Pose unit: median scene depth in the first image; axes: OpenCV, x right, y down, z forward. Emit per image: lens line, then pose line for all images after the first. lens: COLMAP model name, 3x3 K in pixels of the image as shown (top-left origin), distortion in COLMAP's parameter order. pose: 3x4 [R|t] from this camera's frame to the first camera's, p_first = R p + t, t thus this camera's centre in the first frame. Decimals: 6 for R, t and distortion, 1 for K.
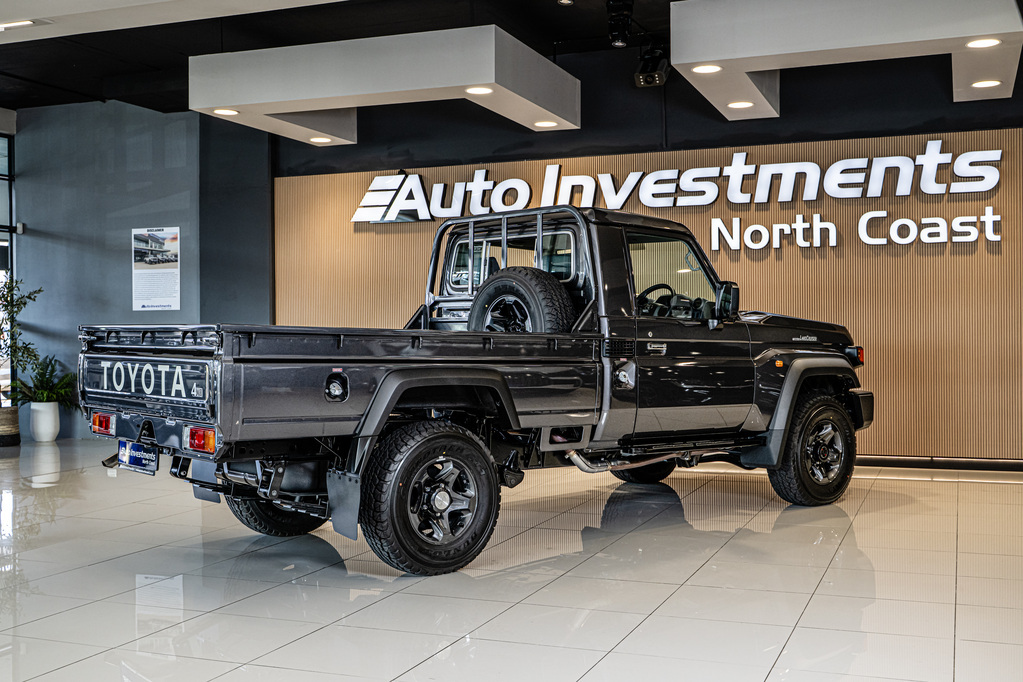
lens RADIAL K [[1140.4, 0, 511.5], [0, 1140.4, 341.0], [0, 0, 1]] dist [0.000456, 0.003093]
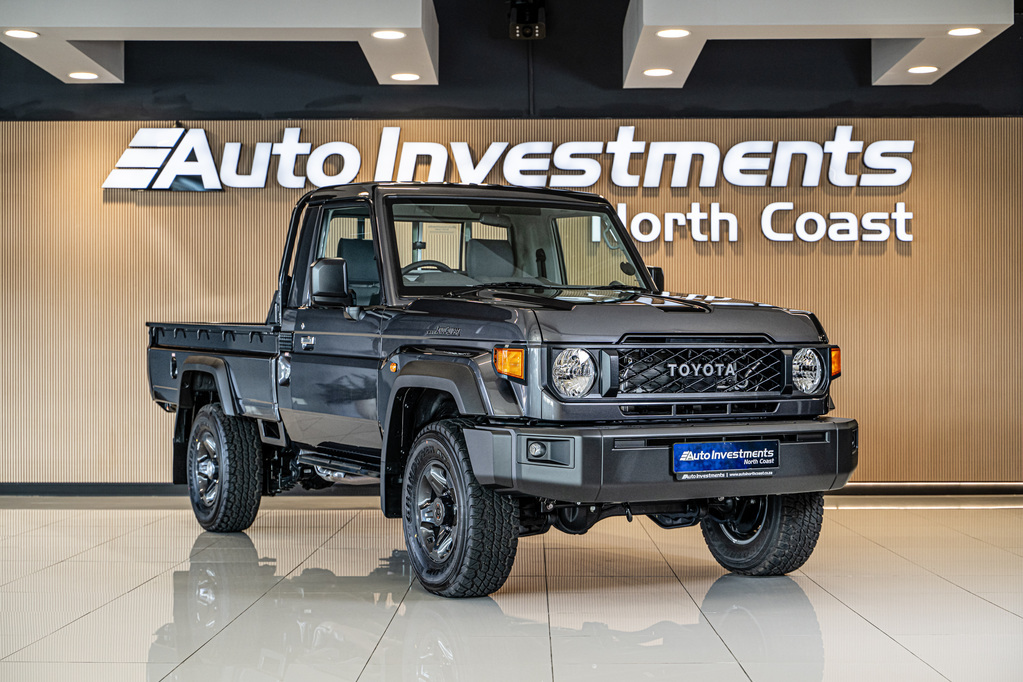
lens RADIAL K [[1729.4, 0, 514.2], [0, 1729.4, 364.8], [0, 0, 1]] dist [-0.000755, 0.082370]
pose [[0.934721, 0.008170, 0.355290, -0.329253], [-0.002991, 0.999881, -0.015123, 0.030099], [-0.355371, 0.013073, 0.934634, -0.159763]]
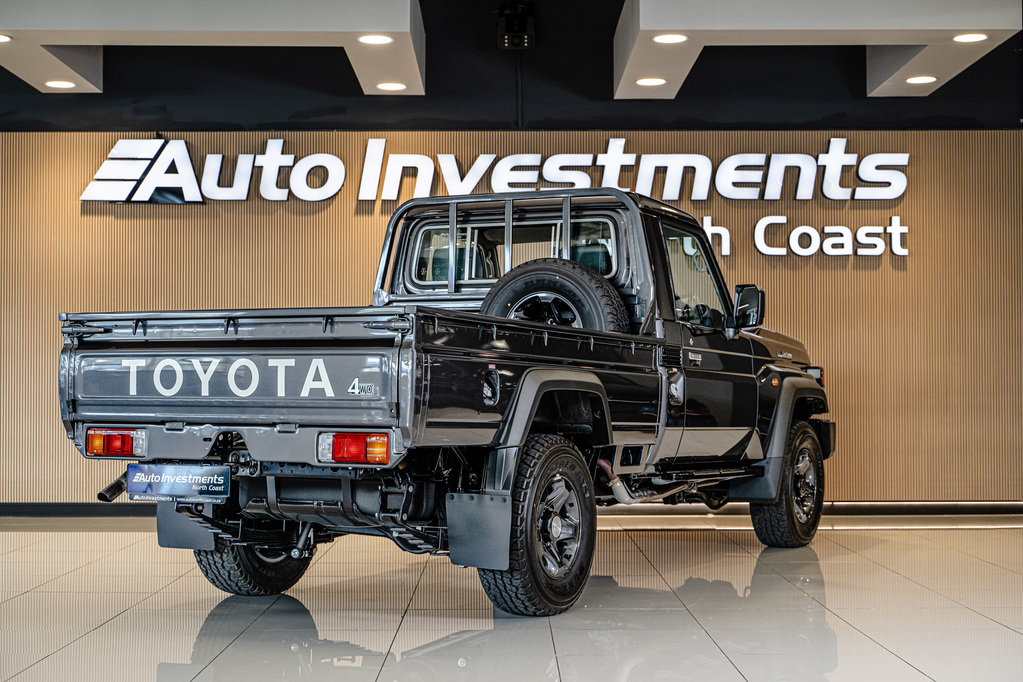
lens RADIAL K [[1645.1, 0, 511.5], [0, 1645.1, 341.0], [0, 0, 1]] dist [0.001415, 0.040524]
pose [[0.929487, 0.017064, 0.368461, -0.306803], [-0.002655, 0.999213, -0.039578, 0.028474], [-0.368846, 0.035809, 0.928801, -0.071243]]
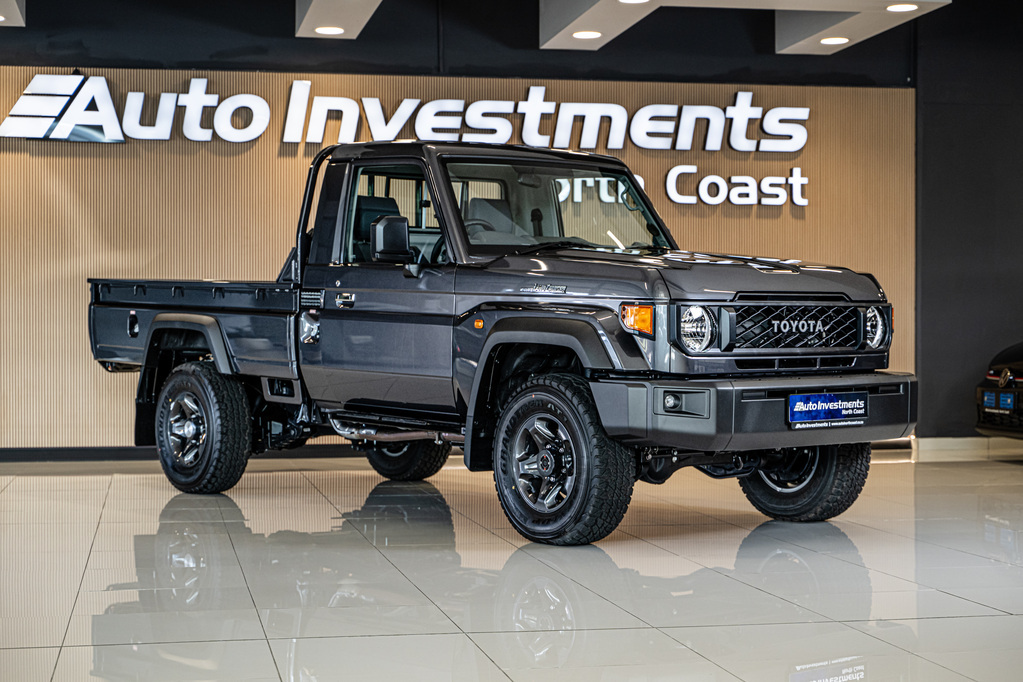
lens RADIAL K [[1833.9, 0, 511.5], [0, 1833.9, 341.0], [0, 0, 1]] dist [0.005581, -0.050973]
pose [[0.844961, 0.005956, 0.534794, -0.540305], [-0.001309, 0.999958, -0.009068, 0.035120], [-0.534826, 0.006962, 0.844934, -0.133712]]
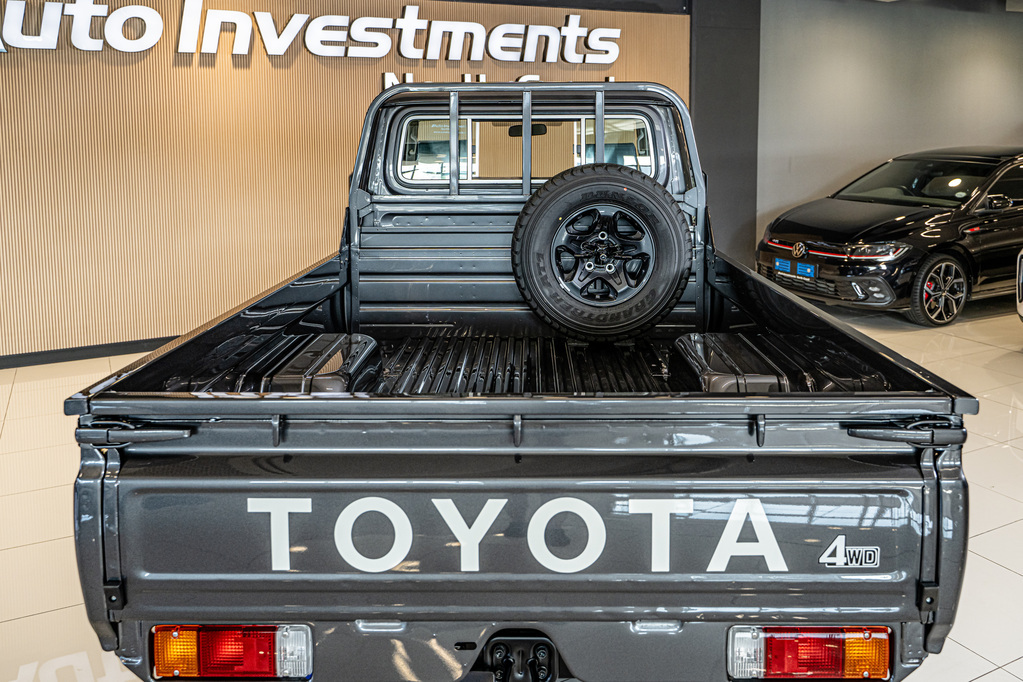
lens RADIAL K [[856.5, 0, 524.6], [0, 856.5, 198.9], [0, 0, 1]] dist [-0.001111, -0.005465]
pose [[0.658321, -0.065680, 0.749866, -0.292404], [0.011935, 0.996971, 0.076847, -0.056513], [-0.752643, -0.041640, 0.657111, 0.445014]]
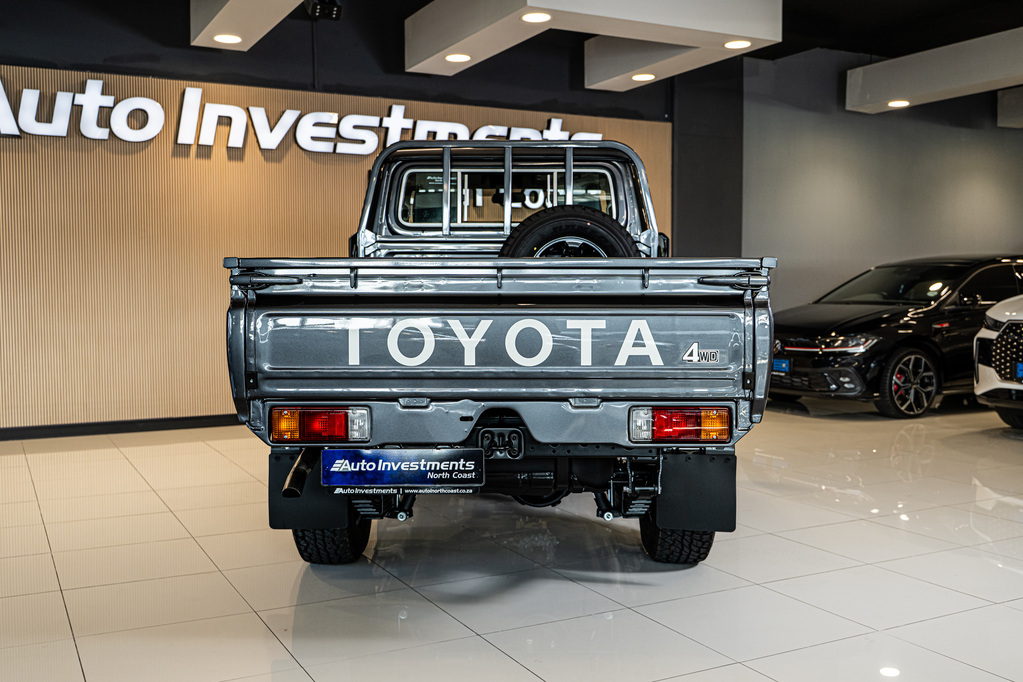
lens RADIAL K [[1006.6, 0, 511.5], [0, 1006.6, 341.0], [0, 0, 1]] dist [-0.000021, 0.000028]
pose [[0.655404, -0.035353, 0.754451, -0.407027], [0.005898, 0.999113, 0.041694, 0.004687], [-0.755256, -0.022876, 0.655031, 0.344123]]
